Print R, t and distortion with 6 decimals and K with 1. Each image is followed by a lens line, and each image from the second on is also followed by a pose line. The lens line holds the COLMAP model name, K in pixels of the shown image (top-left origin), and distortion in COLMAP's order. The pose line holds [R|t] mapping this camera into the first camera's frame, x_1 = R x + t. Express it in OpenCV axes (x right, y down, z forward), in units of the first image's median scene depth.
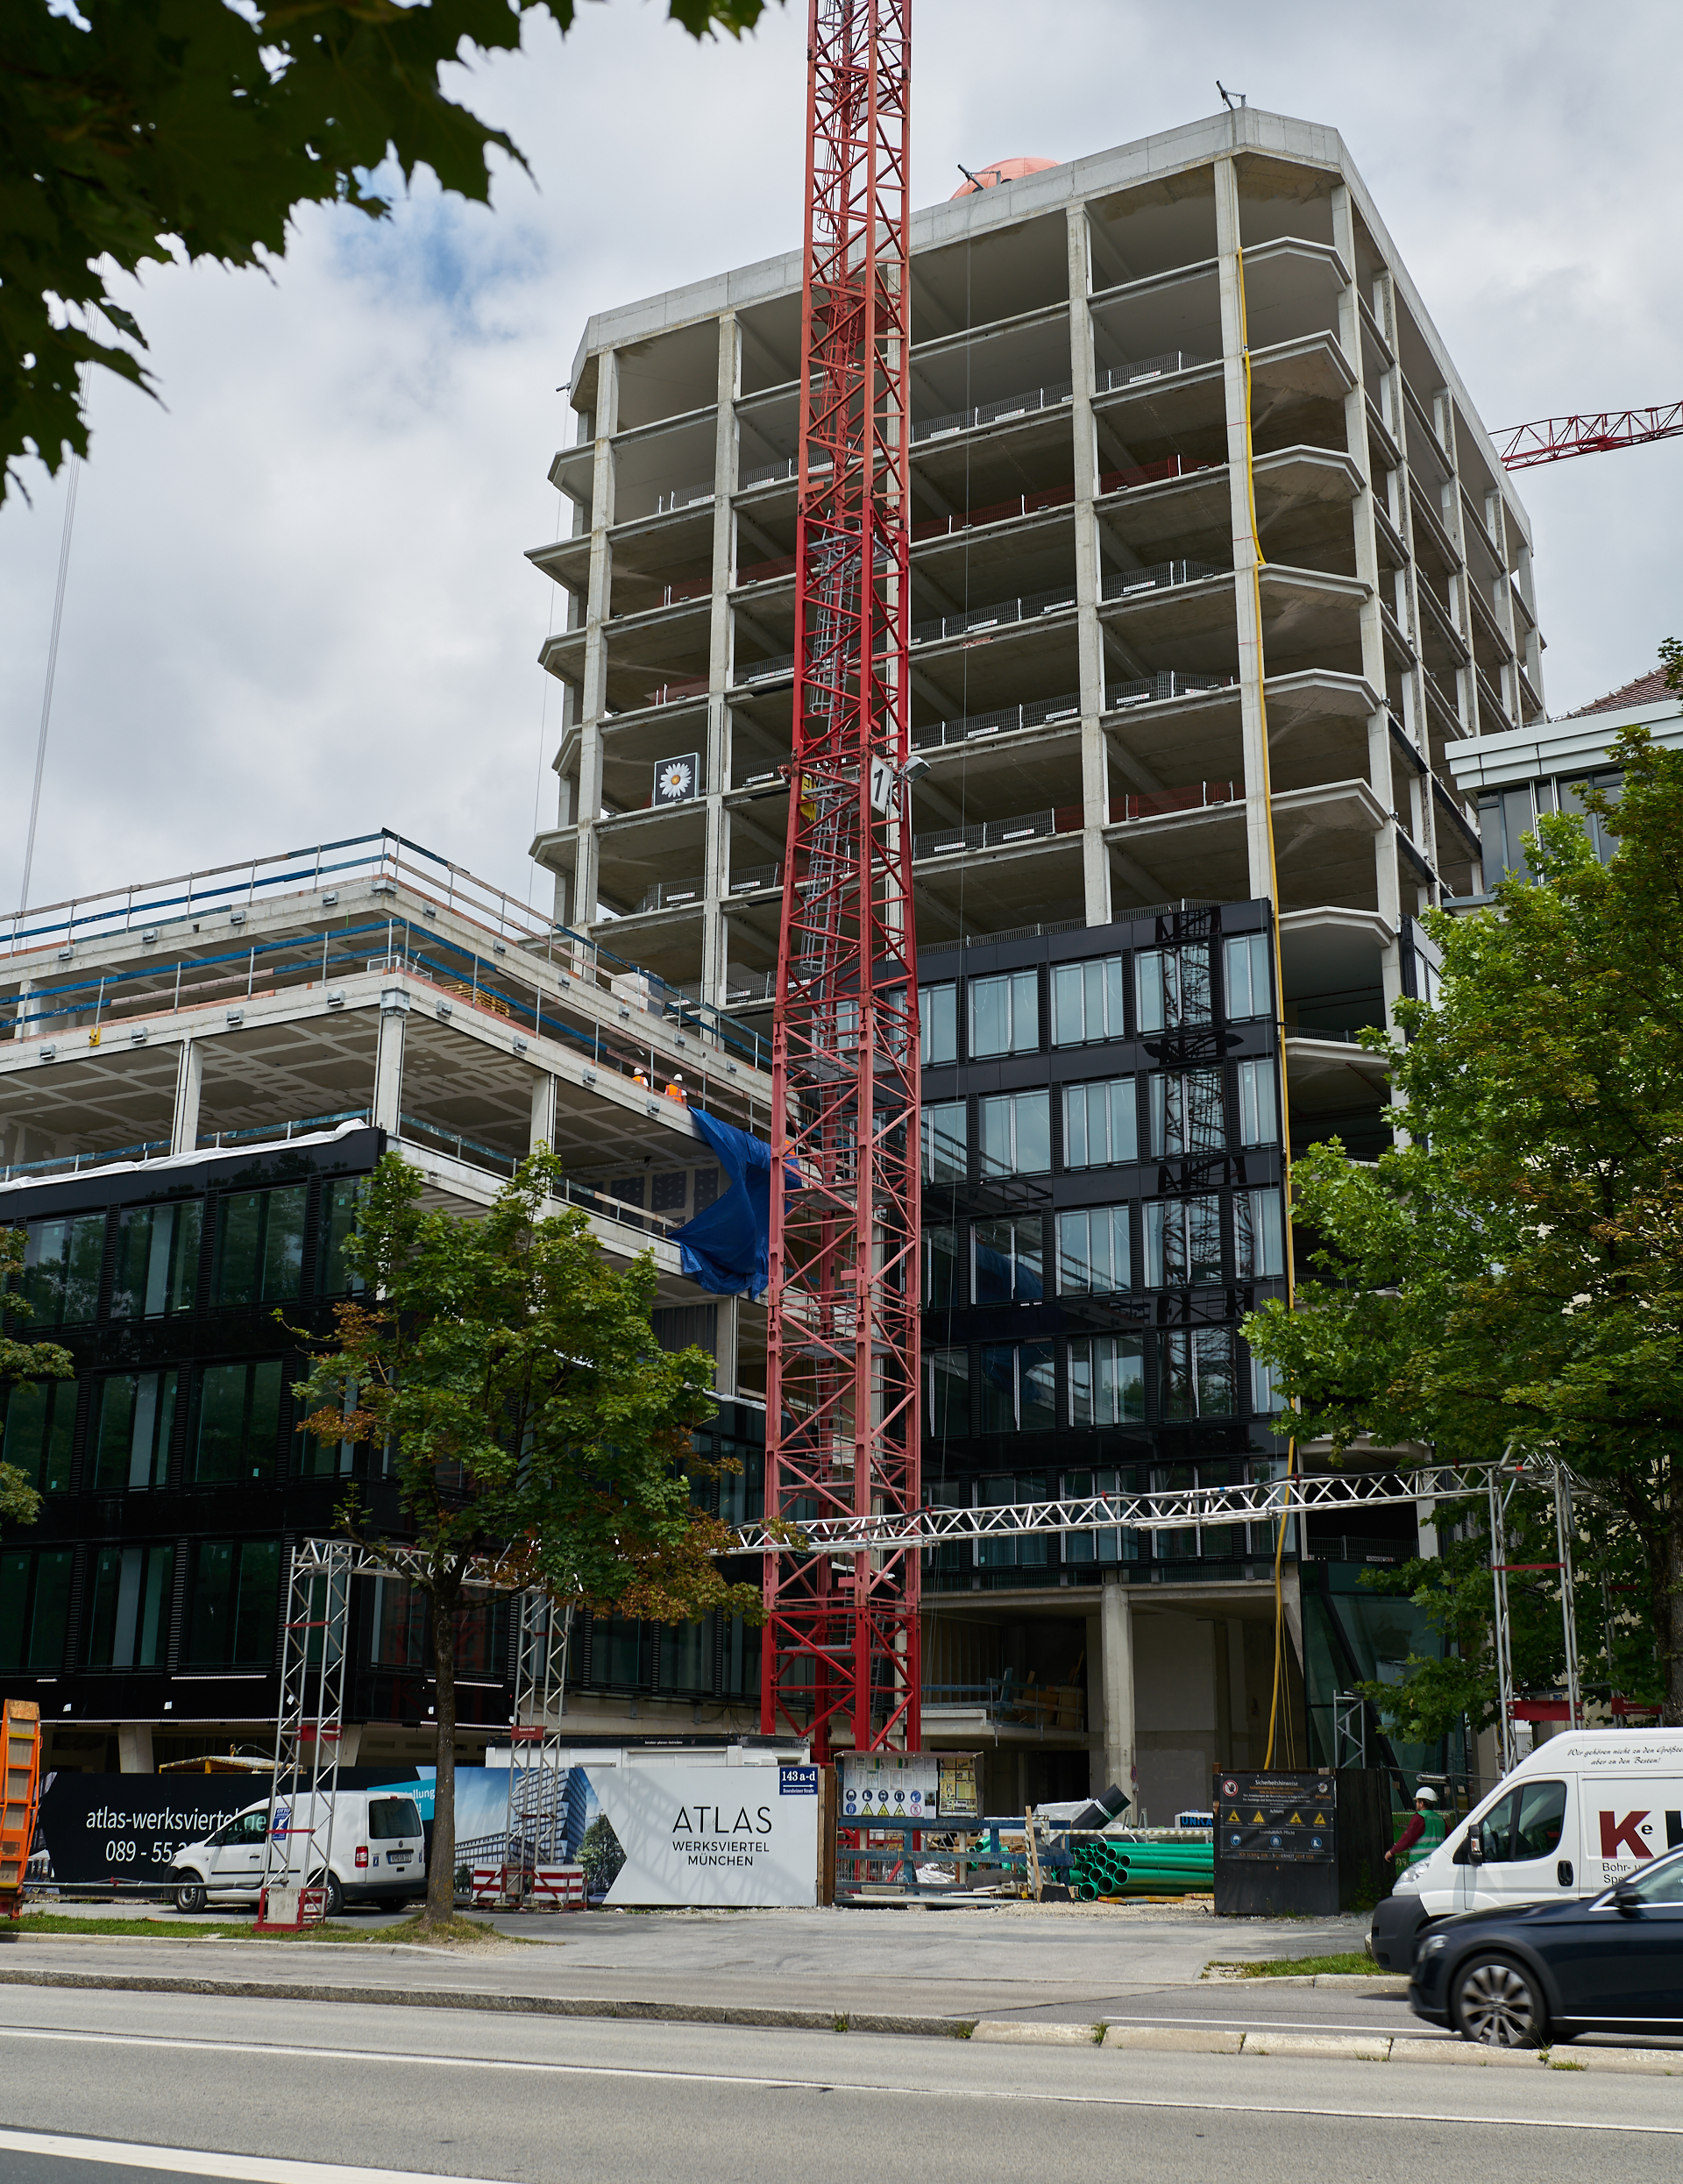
lens RADIAL K [[2395.5, 0, 841.5], [0, 2395.5, 1092.0], [0, 0, 1]] dist [-0.020217, -0.019733]
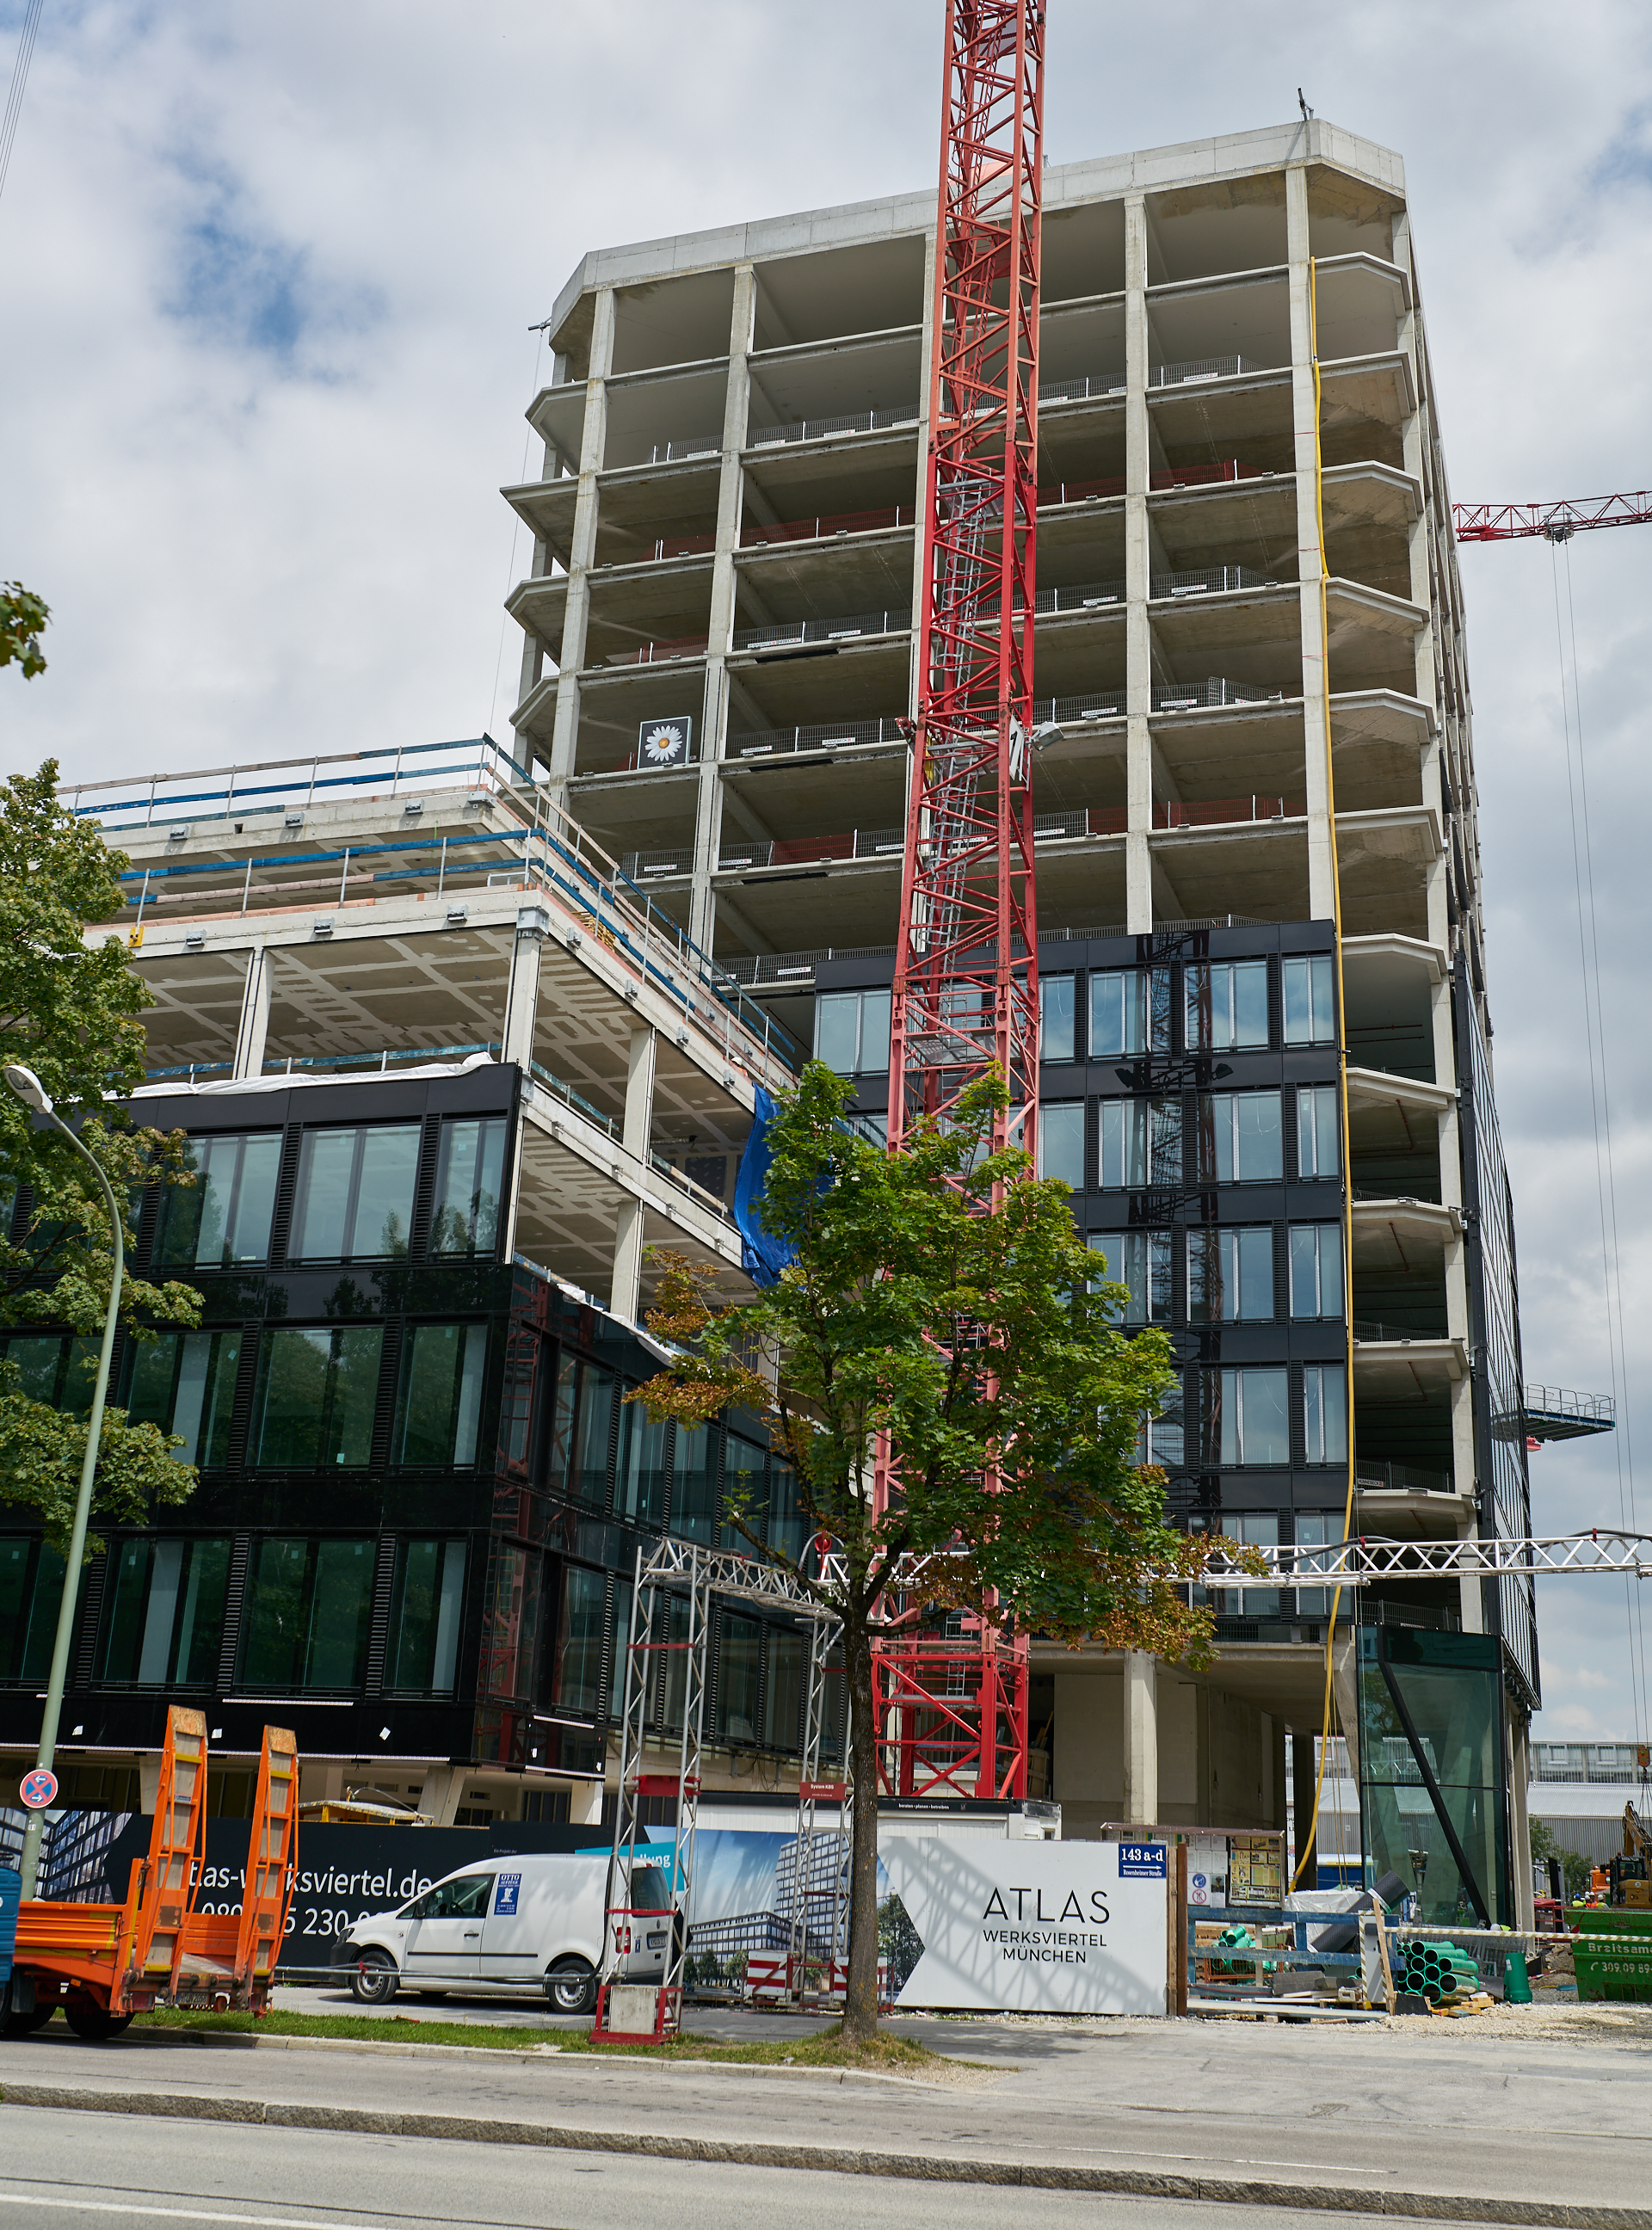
lens RADIAL K [[2354.7, 0, 825.9], [0, 2354.7, 1023.2], [0, 0, 1]] dist [-0.023979, 0.013943]
pose [[0.985454, 0.086918, 0.146033, -0.178185], [-0.079247, 0.995192, -0.057558, 0.034458], [-0.150334, 0.045148, 0.987604, 0.126379]]
